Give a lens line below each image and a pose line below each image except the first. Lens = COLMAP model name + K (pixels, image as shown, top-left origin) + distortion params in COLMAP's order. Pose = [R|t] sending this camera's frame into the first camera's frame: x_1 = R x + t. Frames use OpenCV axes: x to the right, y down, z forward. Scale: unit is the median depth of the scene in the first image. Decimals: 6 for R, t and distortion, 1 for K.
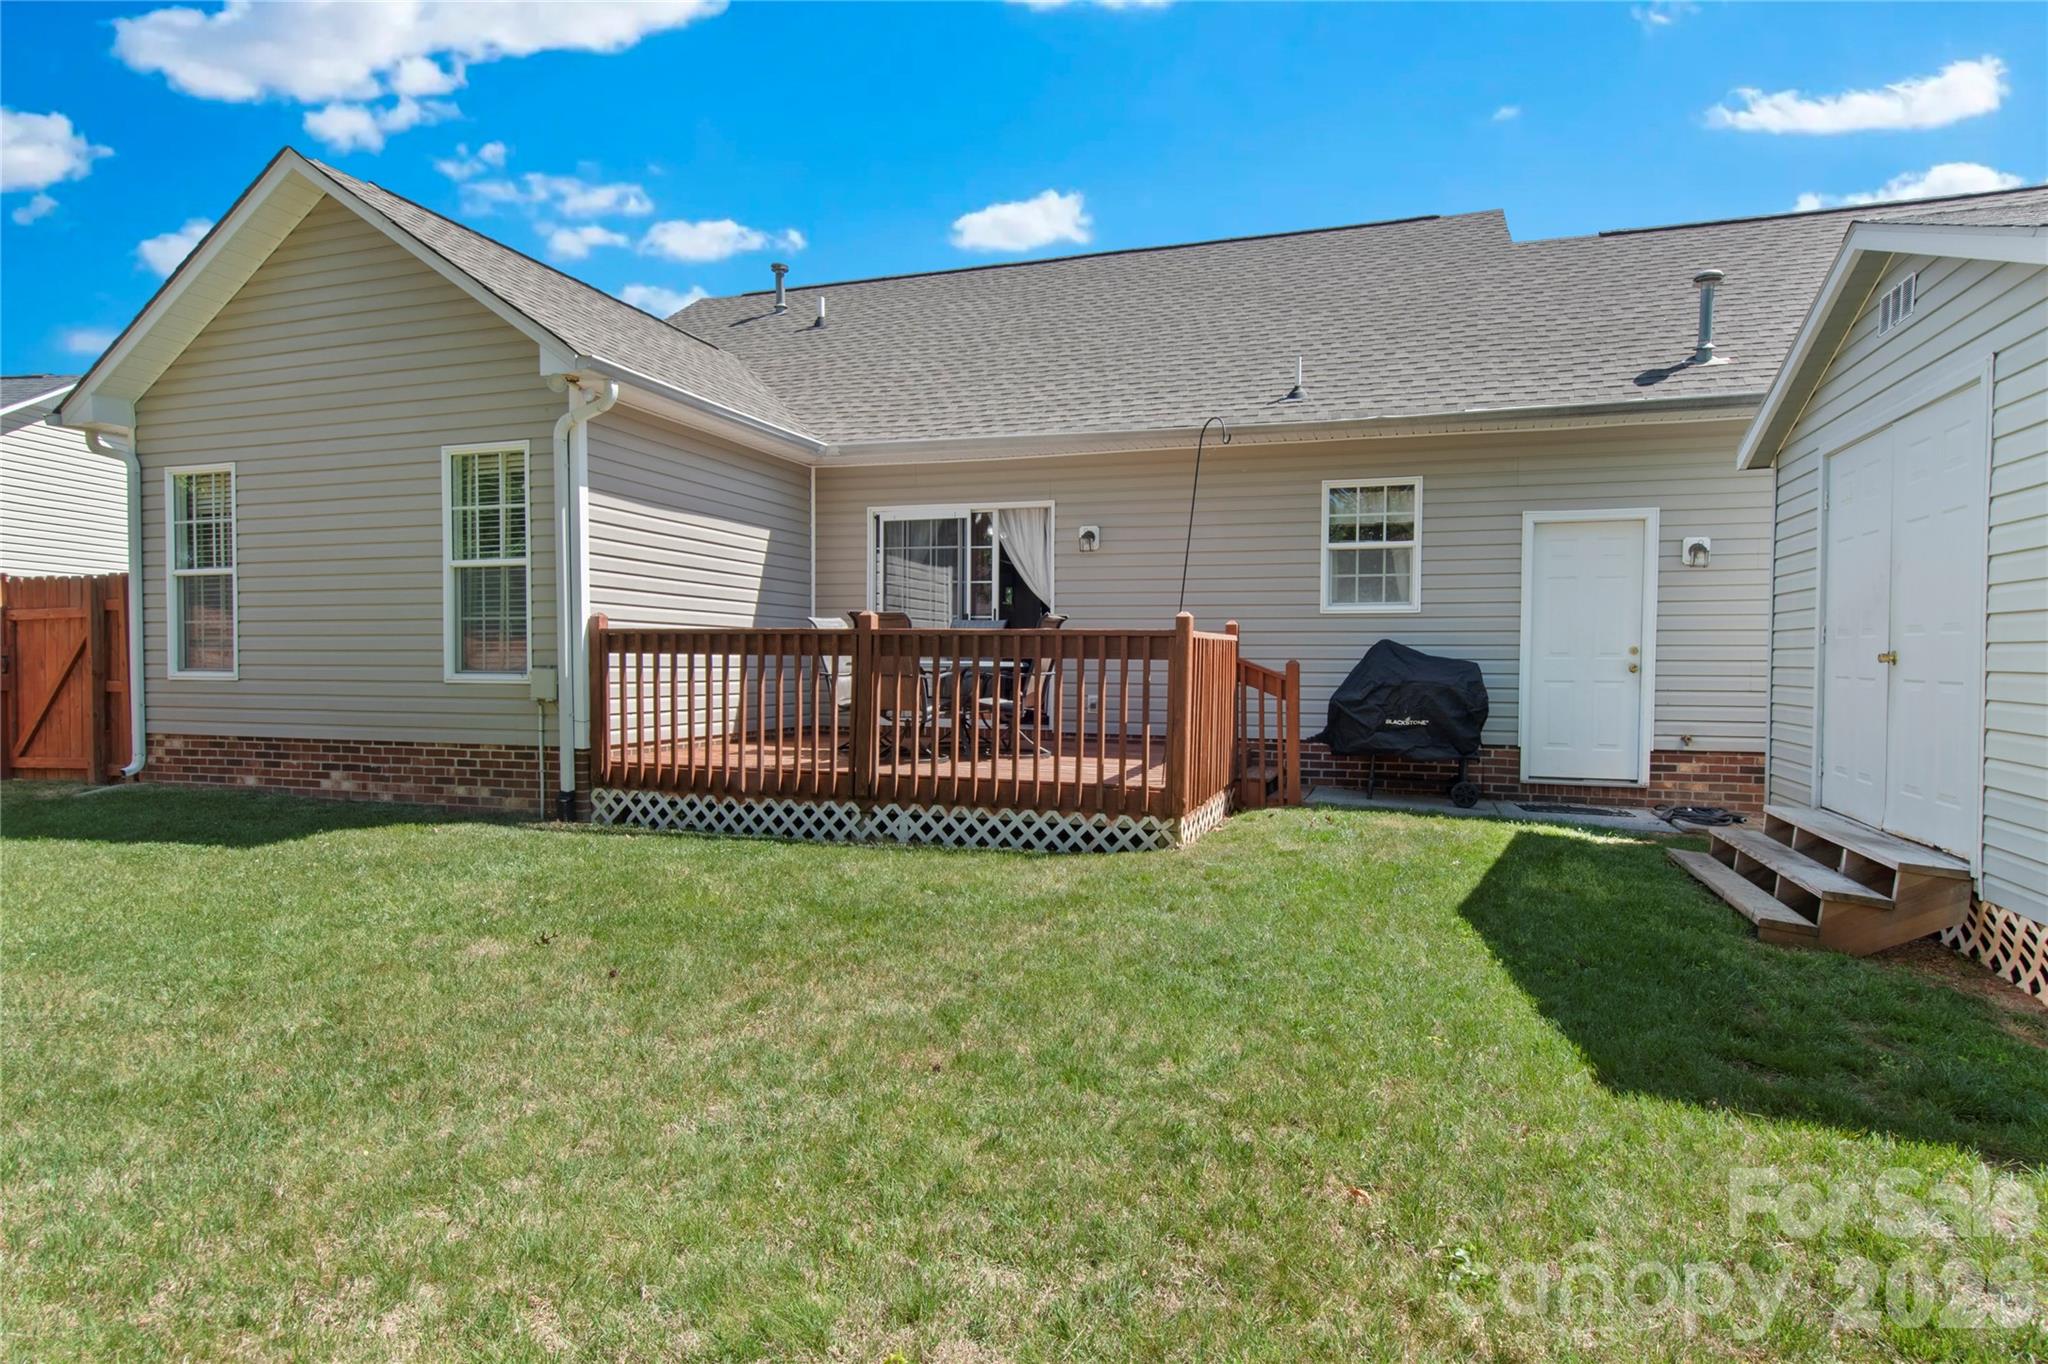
lens RADIAL K [[1099.5, 0, 1074.9], [0, 1099.5, 704.1], [0, 0, 1]] dist [0.000552, 0.000135]
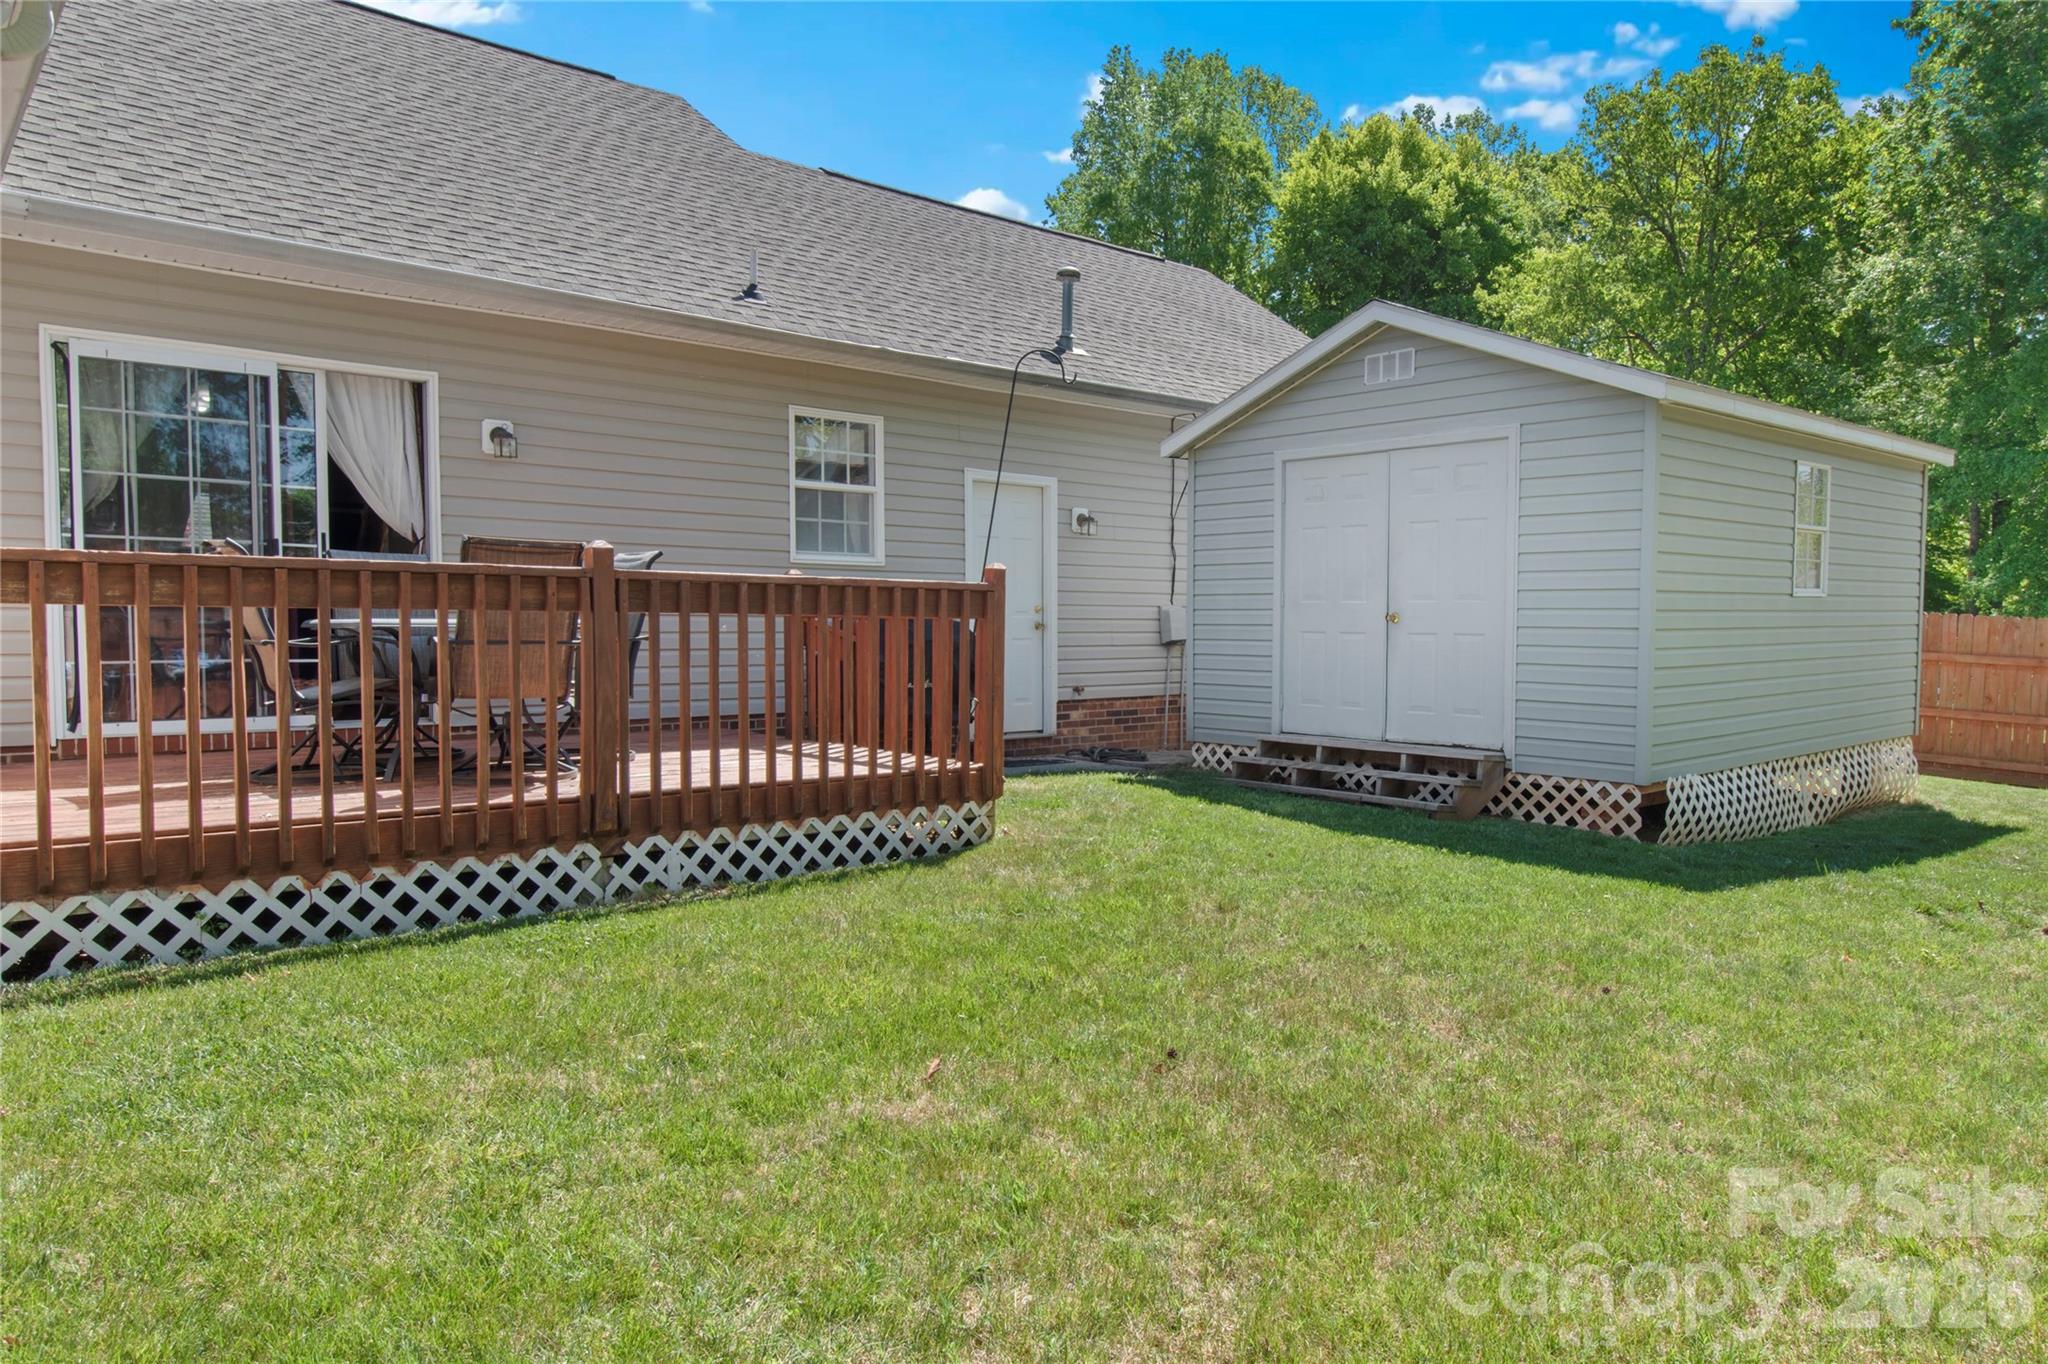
lens RADIAL K [[1374.5, 0, 1024.0], [0, 1374.5, 682.0], [0, 0, 1]] dist [0.002399, 0.001848]
pose [[0.505850, -0.038919, 0.861743, -0.708063], [0.030891, 0.999158, 0.026992, -0.015638], [-0.862068, 0.012966, 0.506626, 0.364134]]
